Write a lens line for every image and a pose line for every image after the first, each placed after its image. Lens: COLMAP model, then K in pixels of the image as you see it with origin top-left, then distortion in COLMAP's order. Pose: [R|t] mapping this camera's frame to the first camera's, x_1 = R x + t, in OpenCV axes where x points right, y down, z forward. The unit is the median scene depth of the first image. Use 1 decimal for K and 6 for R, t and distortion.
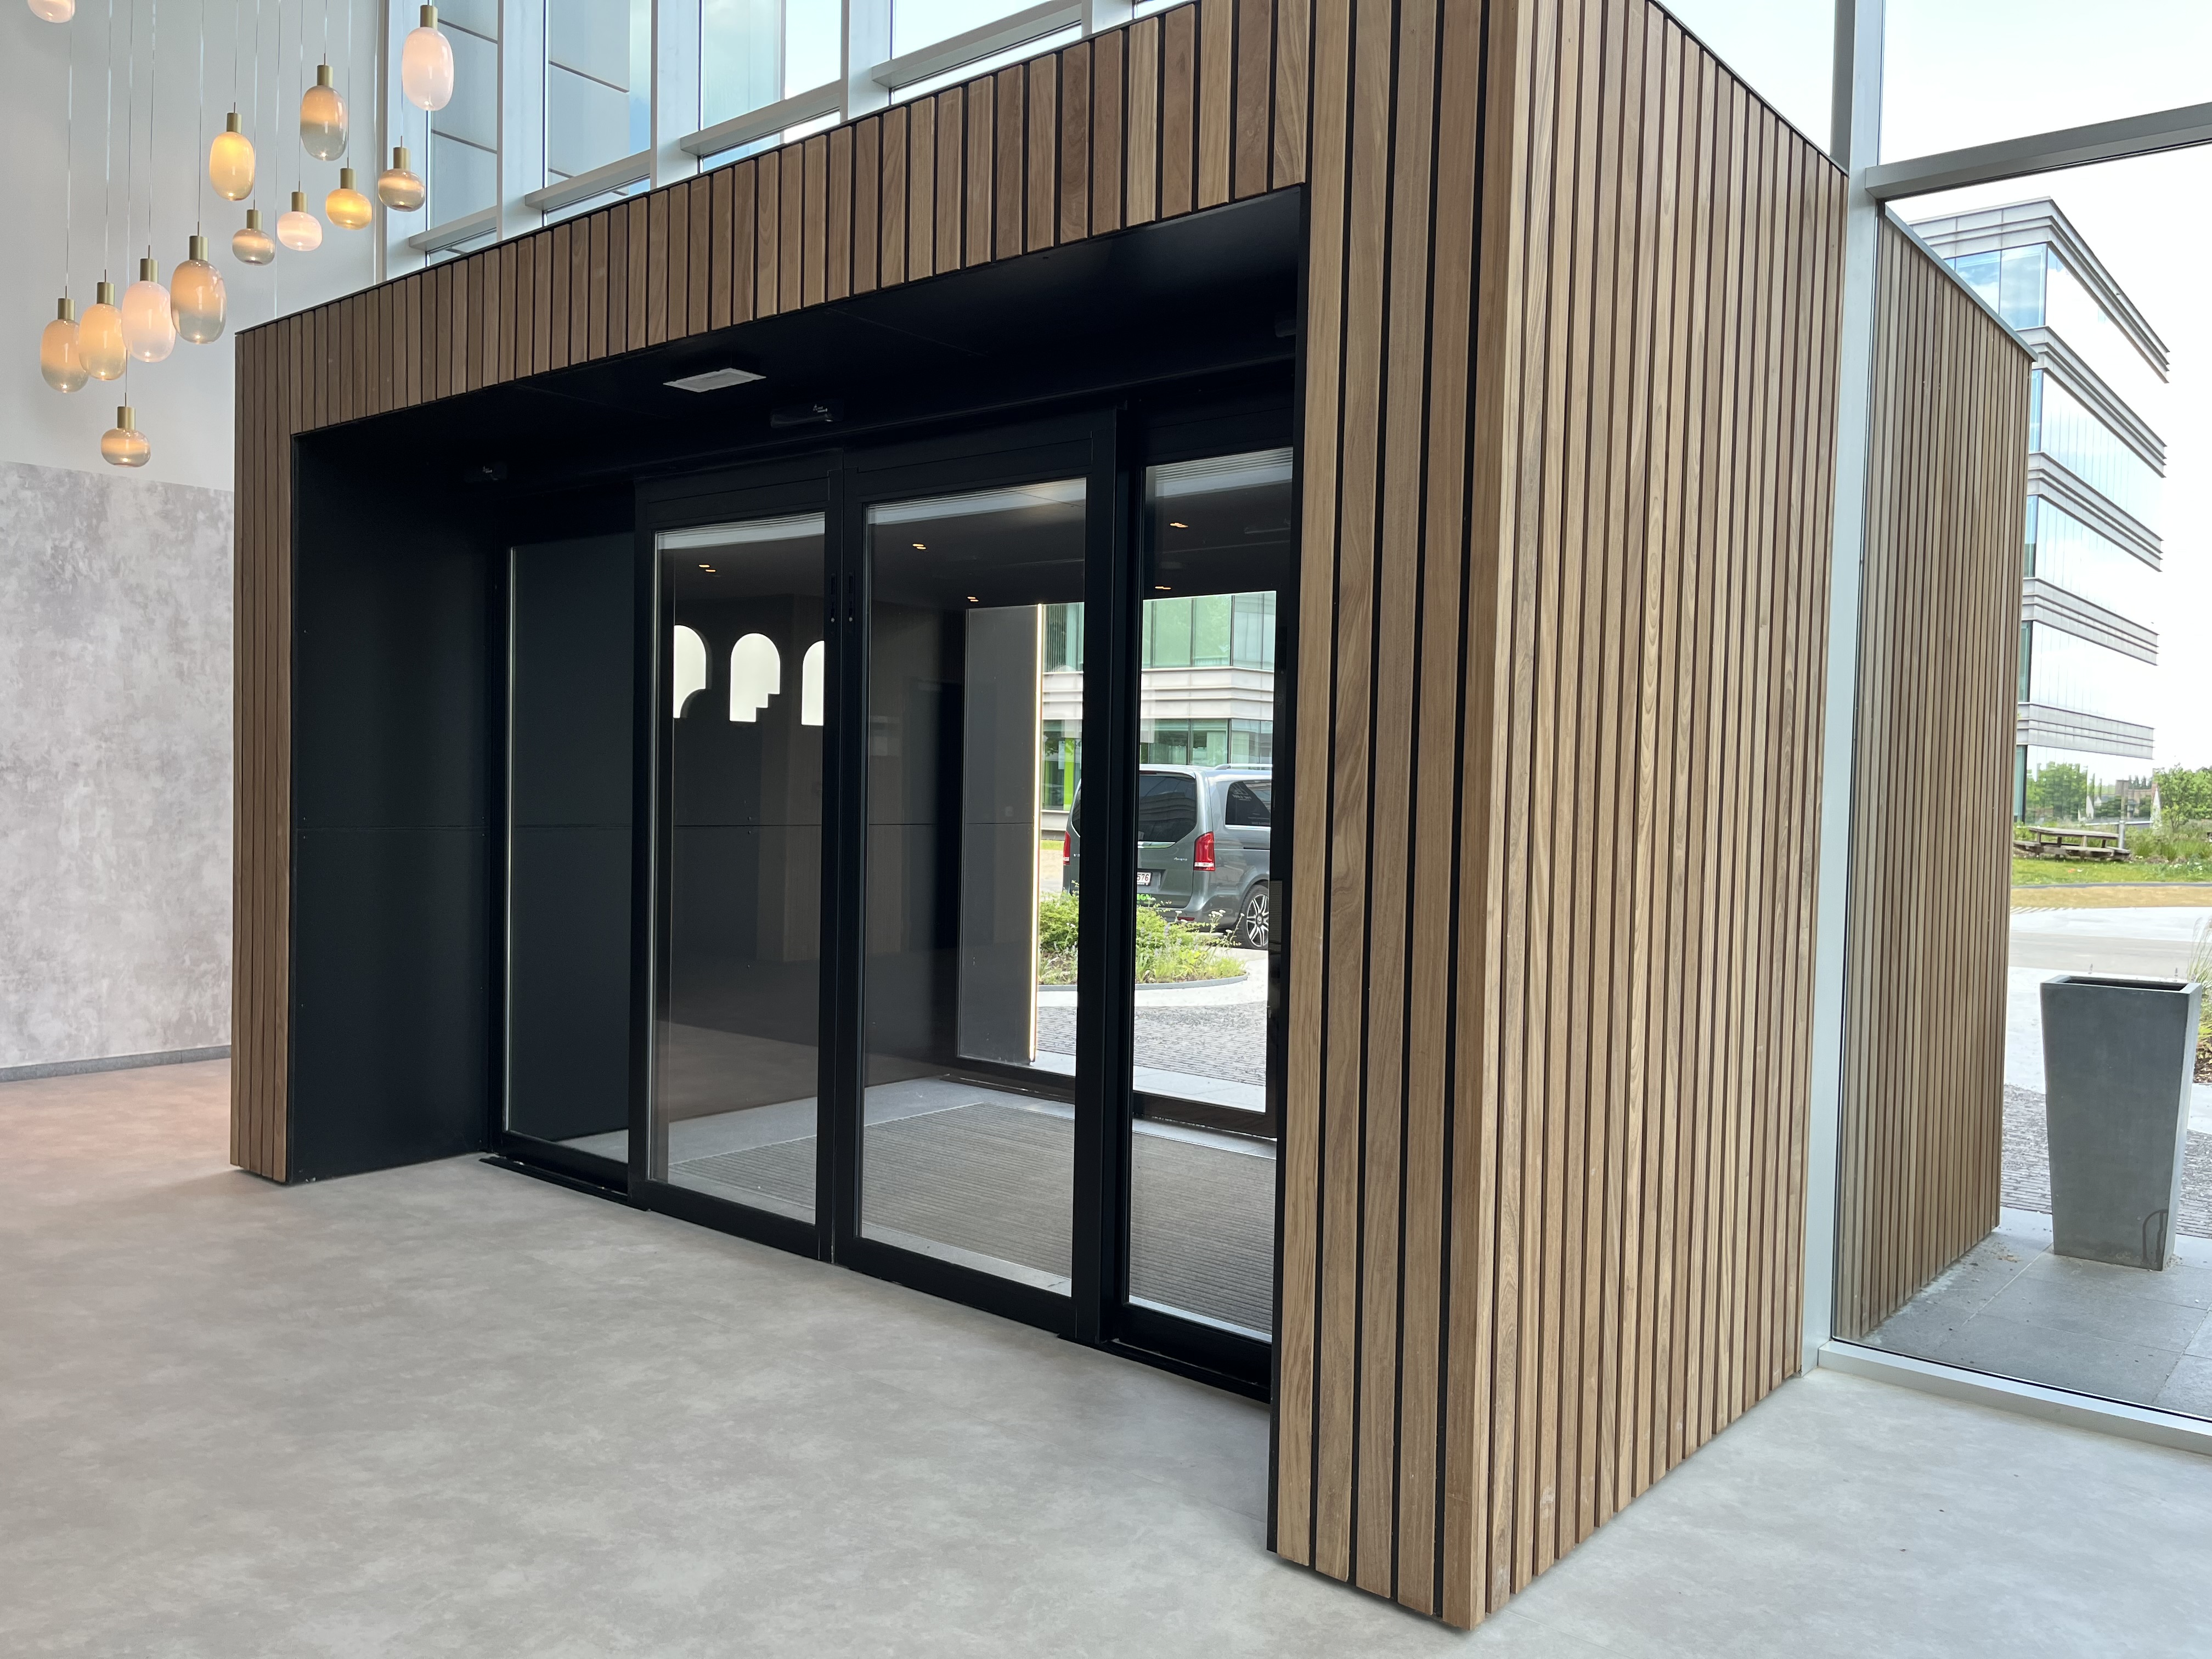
lens RADIAL K [[1663.7, 0, 1110.4], [0, 1663.7, 830.0], [0, 0, 1]] dist [0.074148, -0.104737]
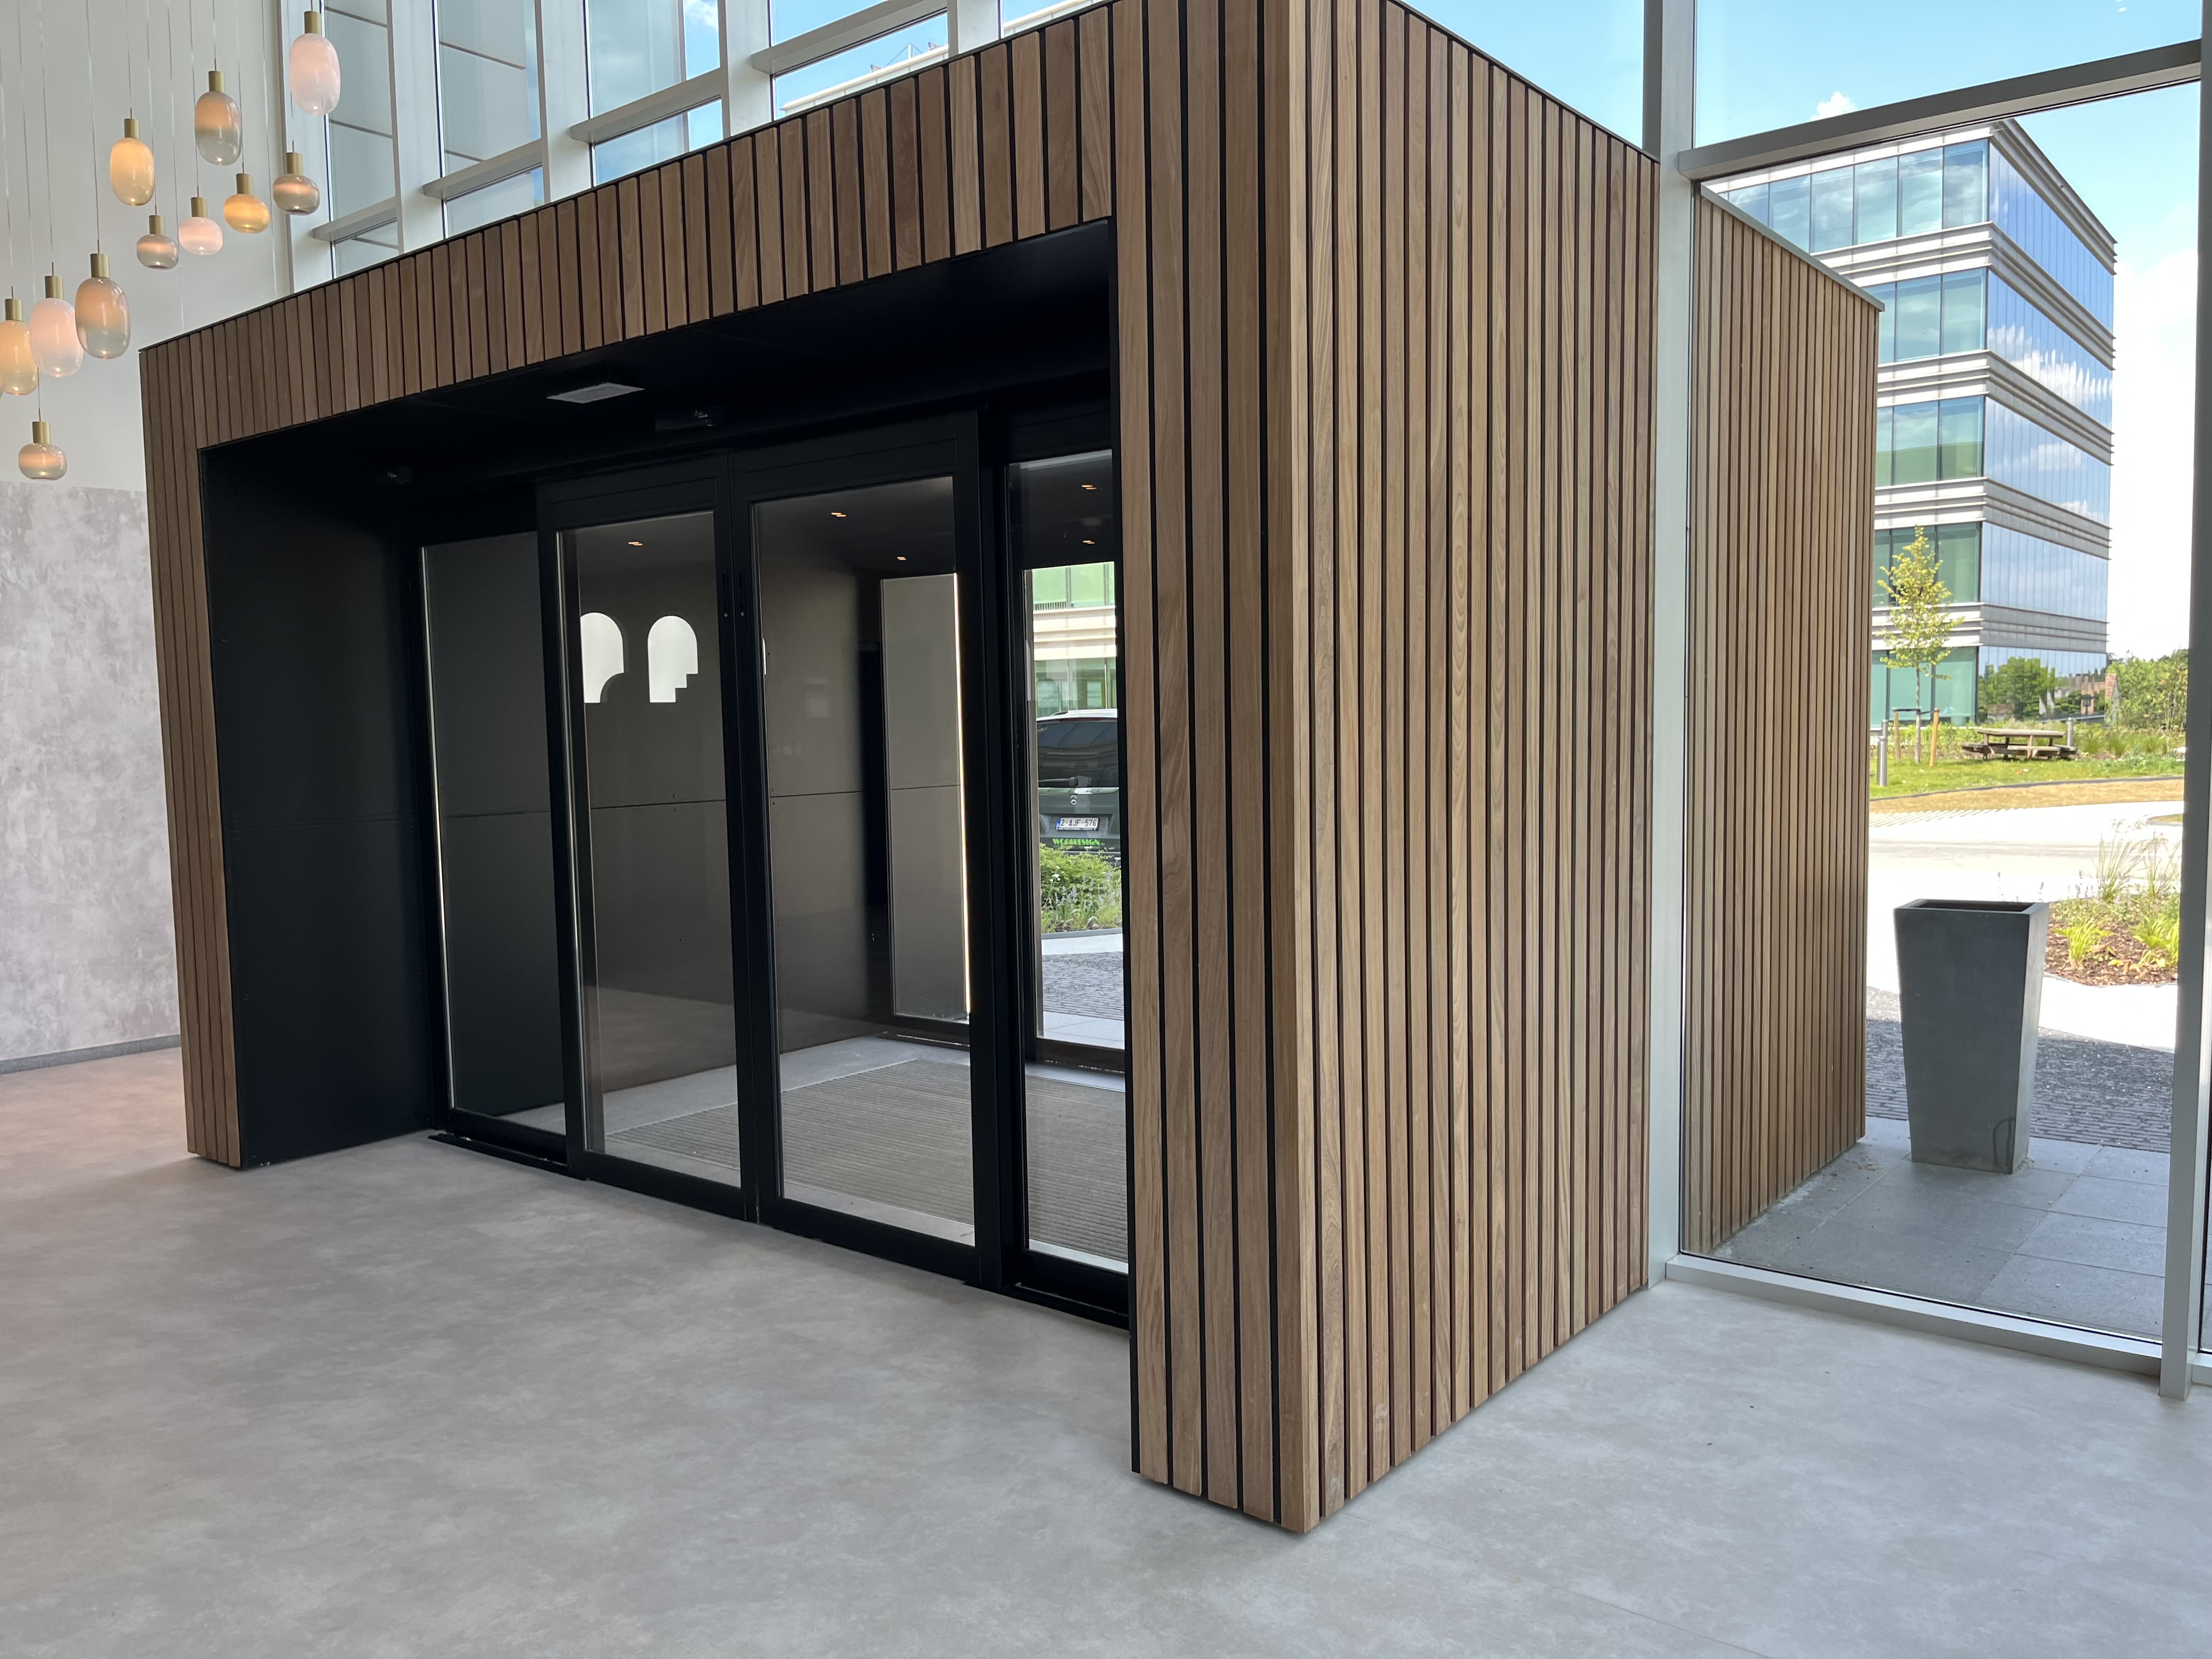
lens RADIAL K [[1669.5, 0, 1108.5], [0, 1669.5, 838.6], [0, 0, 1]] dist [0.073038, -0.110677]
pose [[0.999047, -0.042005, 0.011891, 0.061795], [0.041416, 0.998081, 0.046023, -0.028581], [-0.013802, -0.045487, 0.998870, -0.064691]]
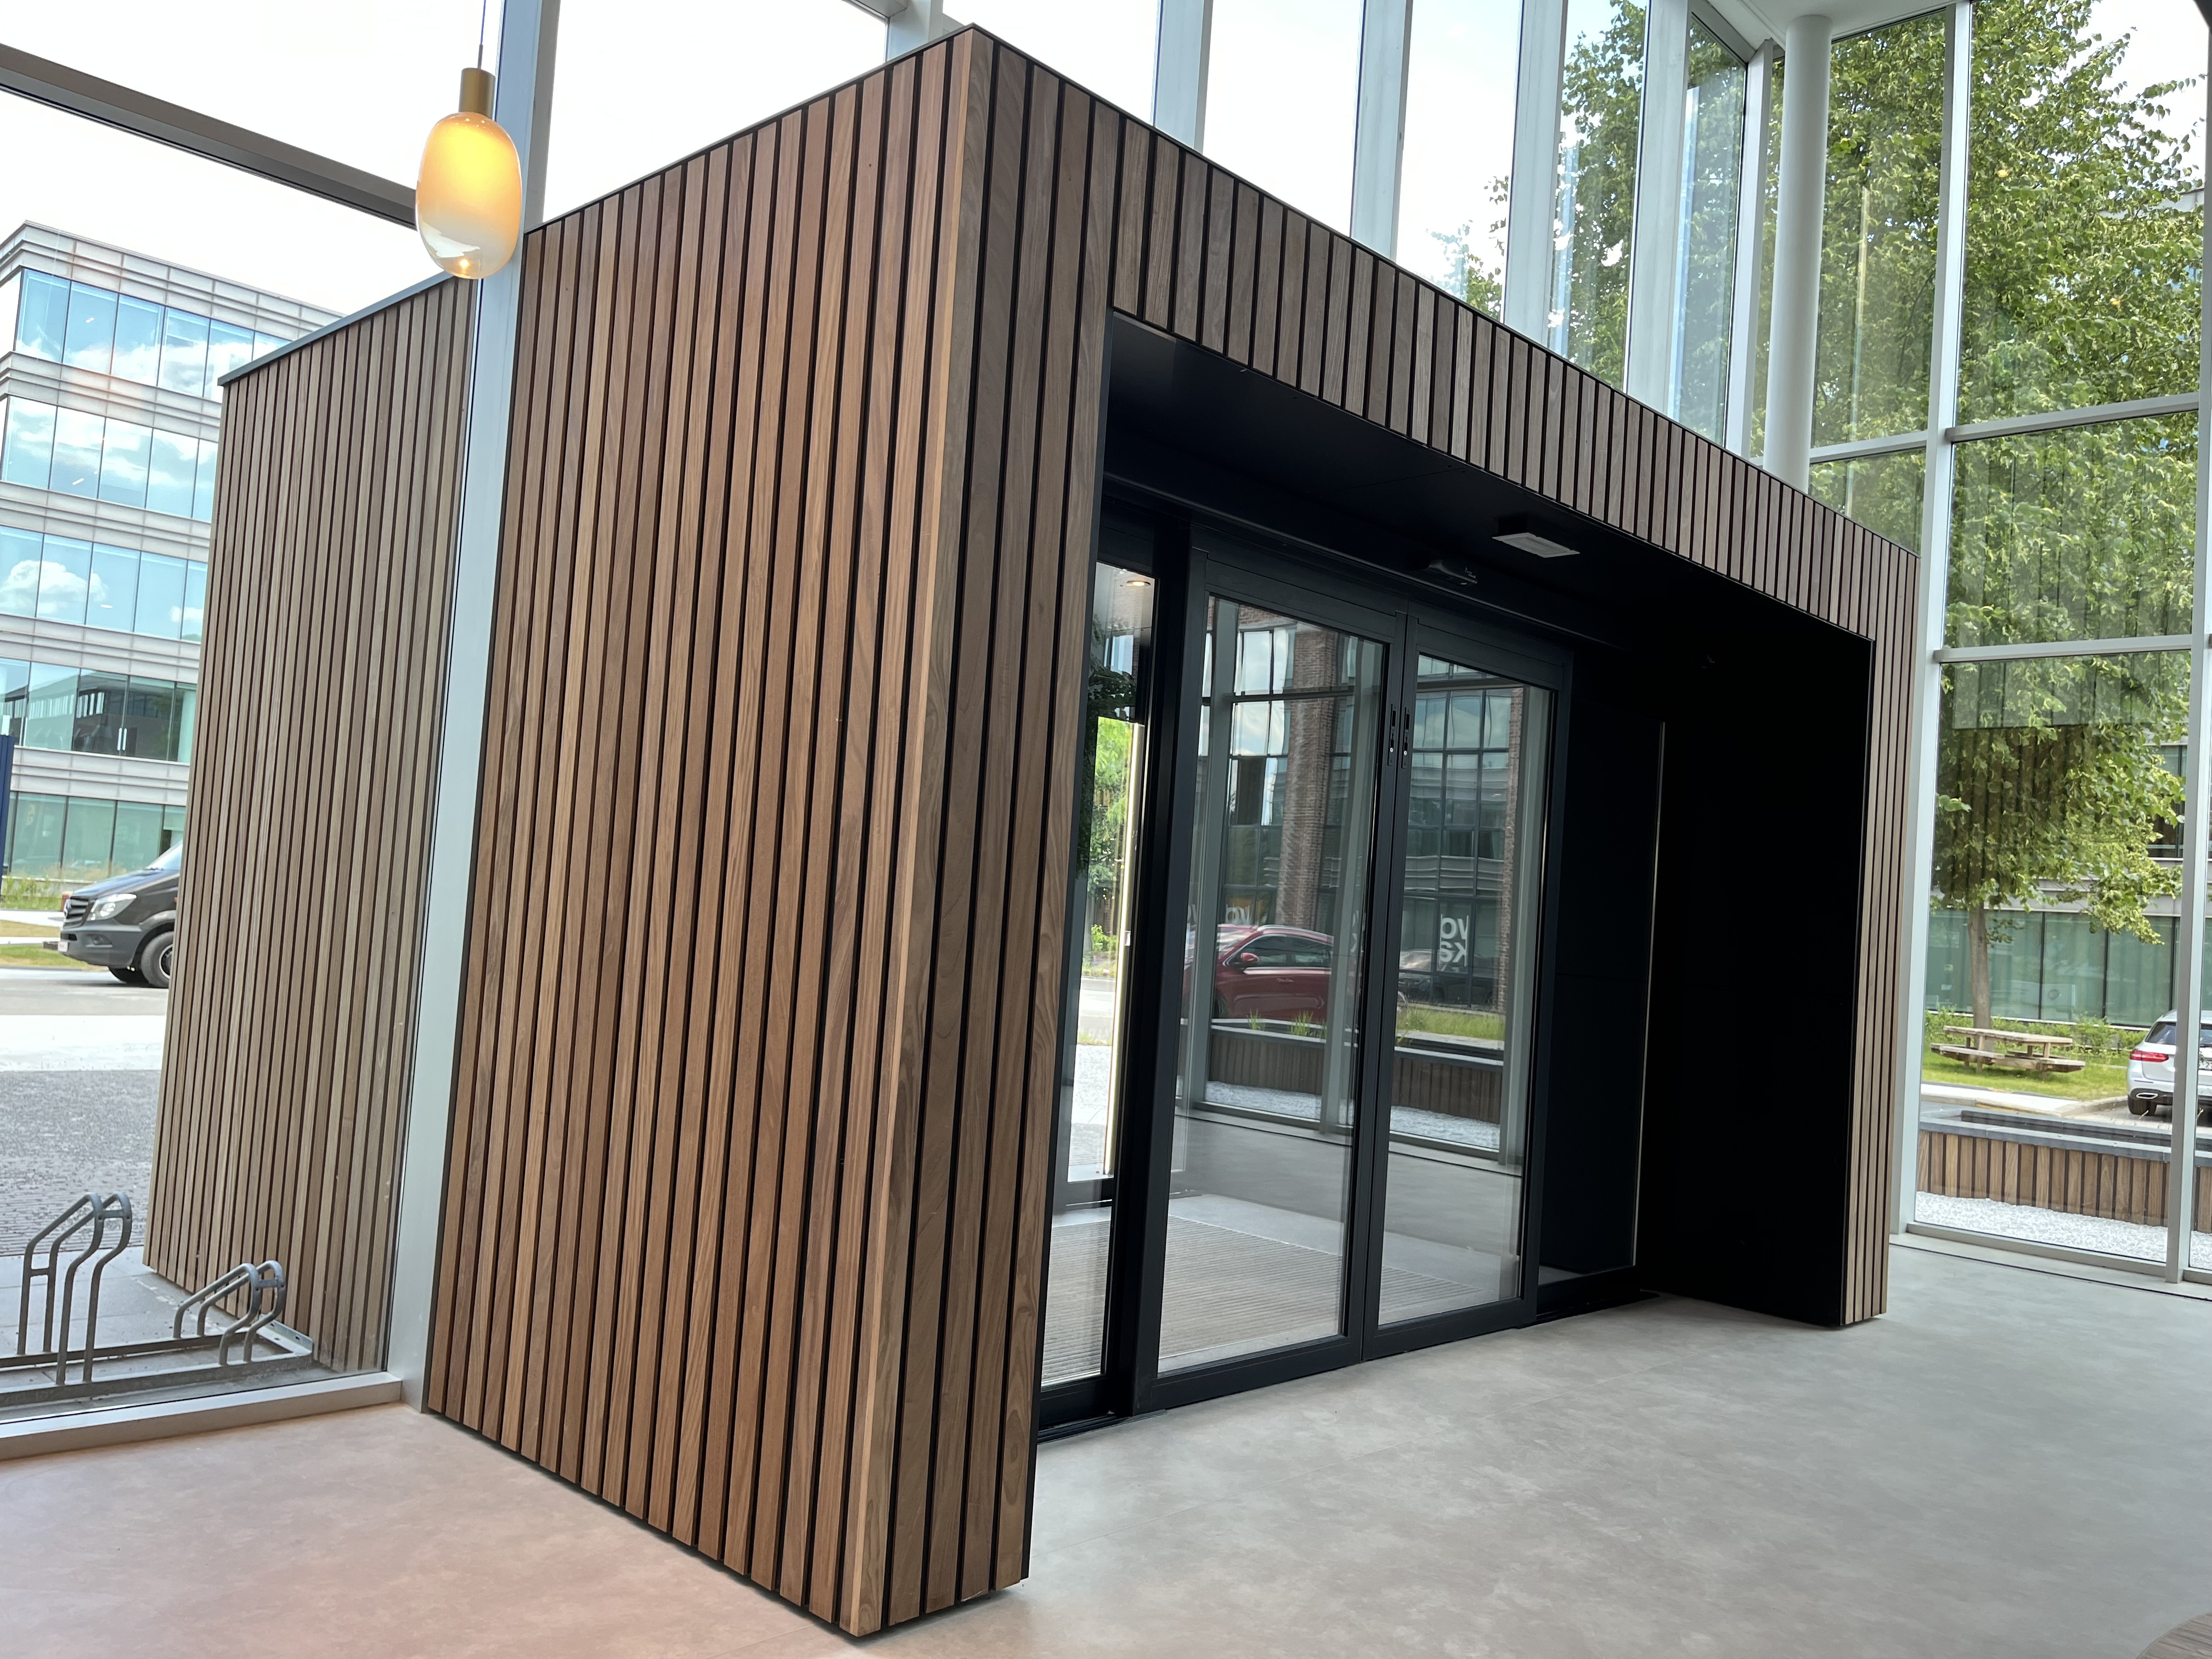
lens RADIAL K [[1716.0, 0, 1104.0], [0, 1716.0, 834.8], [0, 0, 1]] dist [0.075397, -0.085261]
pose [[0.075107, 0.029442, 0.996741, -1.482189], [-0.033077, 0.999088, -0.027018, -0.042464], [-0.996627, -0.030940, 0.076013, 1.273503]]
